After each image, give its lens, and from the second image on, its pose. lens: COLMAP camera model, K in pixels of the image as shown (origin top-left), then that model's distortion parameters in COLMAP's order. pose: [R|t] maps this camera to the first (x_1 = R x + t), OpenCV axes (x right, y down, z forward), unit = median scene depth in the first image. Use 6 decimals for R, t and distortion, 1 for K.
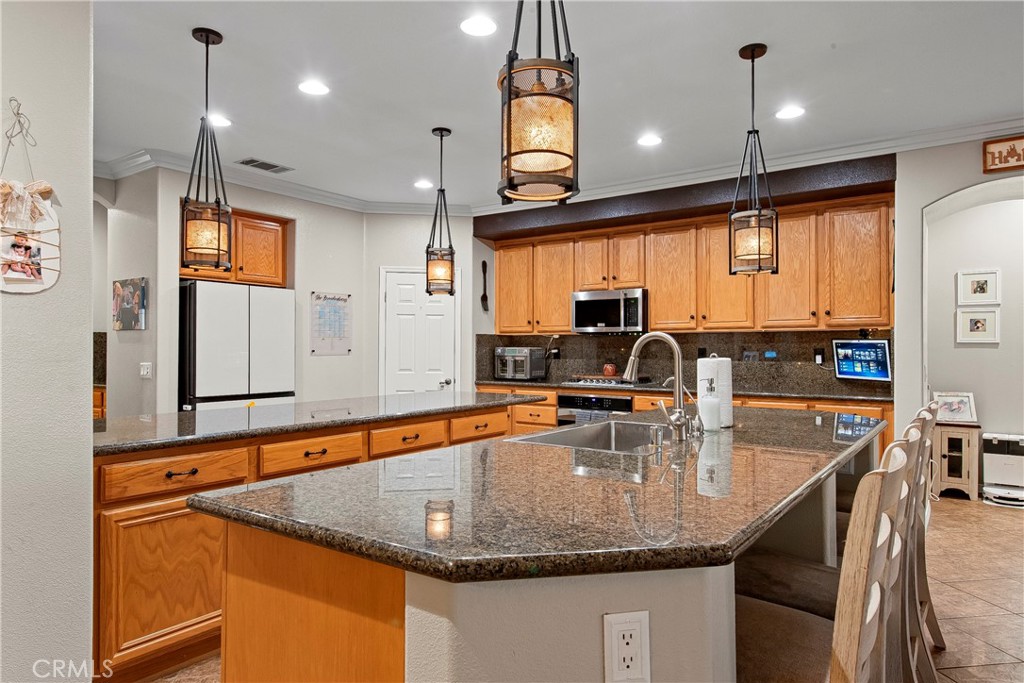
lens RADIAL K [[636.4, 0, 512.0], [0, 636.4, 341.5], [0, 0, 1]] dist [-0.001322, -0.000275]
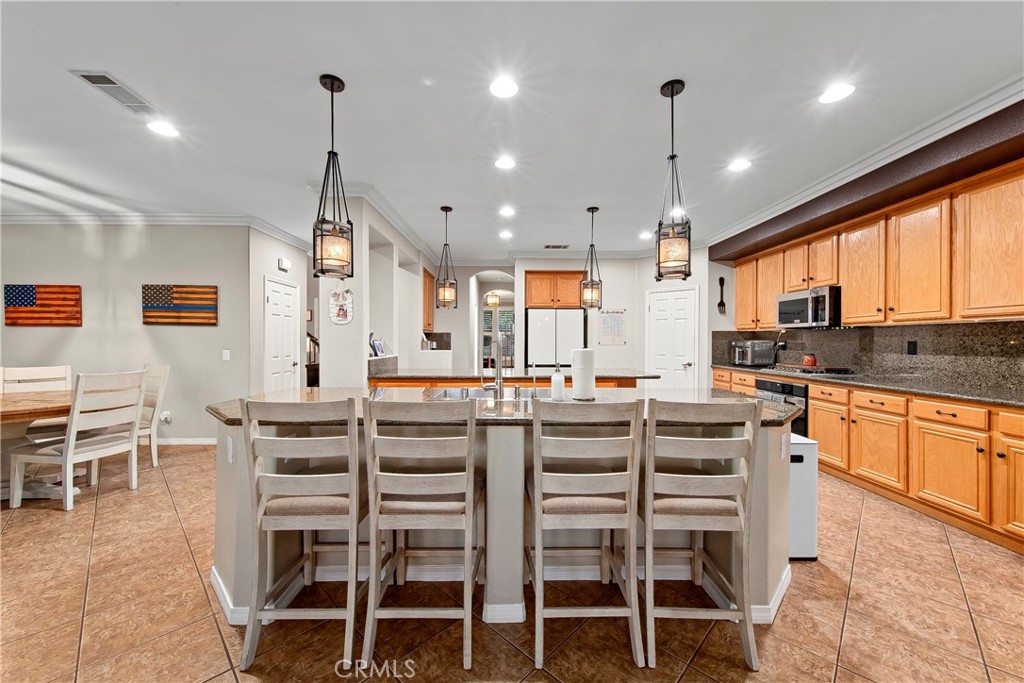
lens RADIAL K [[384.3, 0, 512.0], [0, 384.3, 341.5], [0, 0, 1]] dist [0.003592, 0.000038]
pose [[0.590436, 0.001338, -0.807083, 0.402903], [0.007912, 0.999941, 0.007446, 0.001677], [0.807045, -0.010782, 0.590391, 0.171043]]
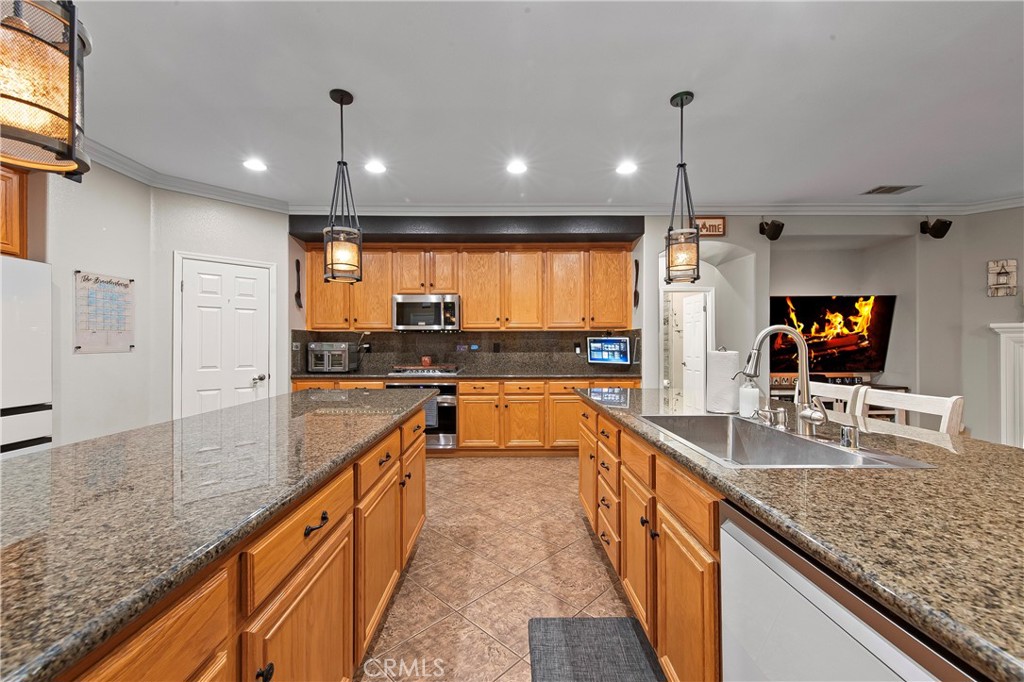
lens RADIAL K [[411.7, 0, 507.5], [0, 411.7, 342.4], [0, 0, 1]] dist [0.001543, 0.000118]
pose [[0.806762, -0.000518, 0.590877, -0.186574], [-0.003431, 0.999979, 0.005560, 0.004344], [-0.590867, -0.006513, 0.806743, 0.287598]]
